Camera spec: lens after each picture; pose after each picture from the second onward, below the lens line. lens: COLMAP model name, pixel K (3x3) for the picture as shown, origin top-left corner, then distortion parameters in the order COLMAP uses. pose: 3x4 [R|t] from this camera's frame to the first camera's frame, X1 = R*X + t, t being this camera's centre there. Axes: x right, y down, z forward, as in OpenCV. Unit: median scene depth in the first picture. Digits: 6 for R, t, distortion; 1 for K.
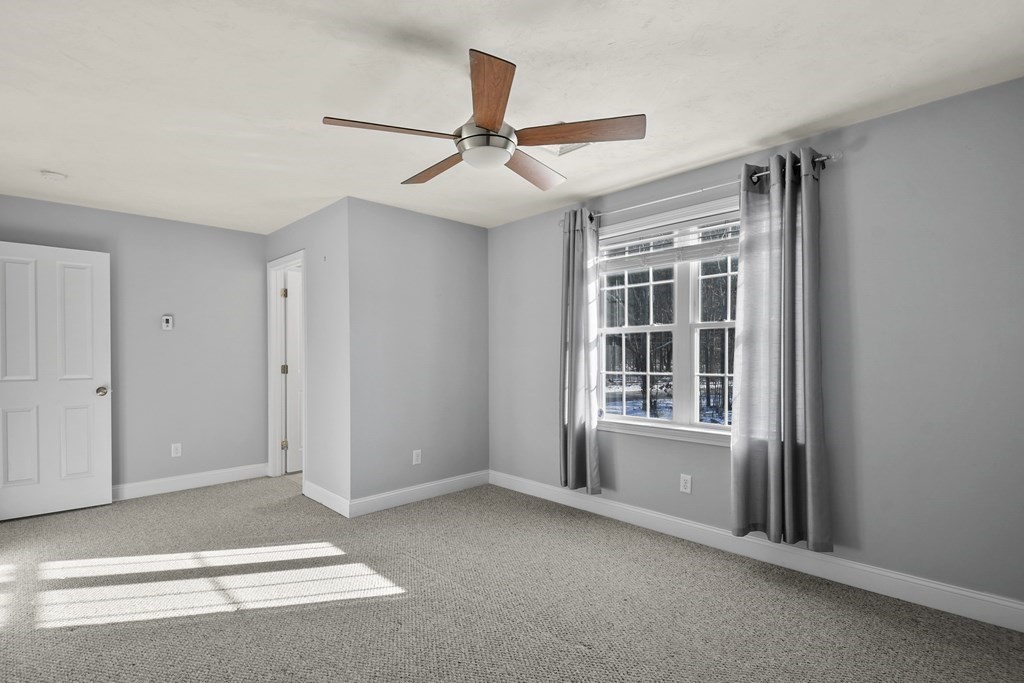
lens RADIAL K [[486.0, 0, 484.8], [0, 486.0, 358.5], [0, 0, 1]] dist [-0.016130, -0.000538]
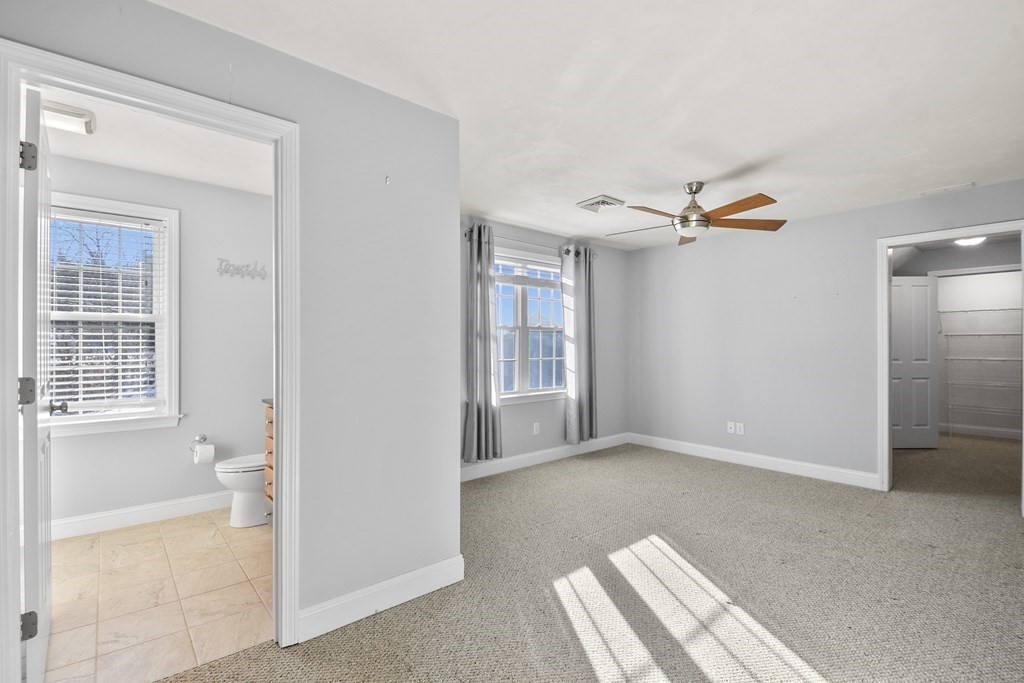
lens RADIAL K [[472.7, 0, 497.8], [0, 472.7, 346.8], [0, 0, 1]] dist [0.012746, -0.000113]
pose [[0.040800, -0.004388, 0.999158, -1.155752], [0.008673, 0.999954, 0.004037, -0.014029], [-0.999130, 0.008501, 0.040836, 1.099212]]
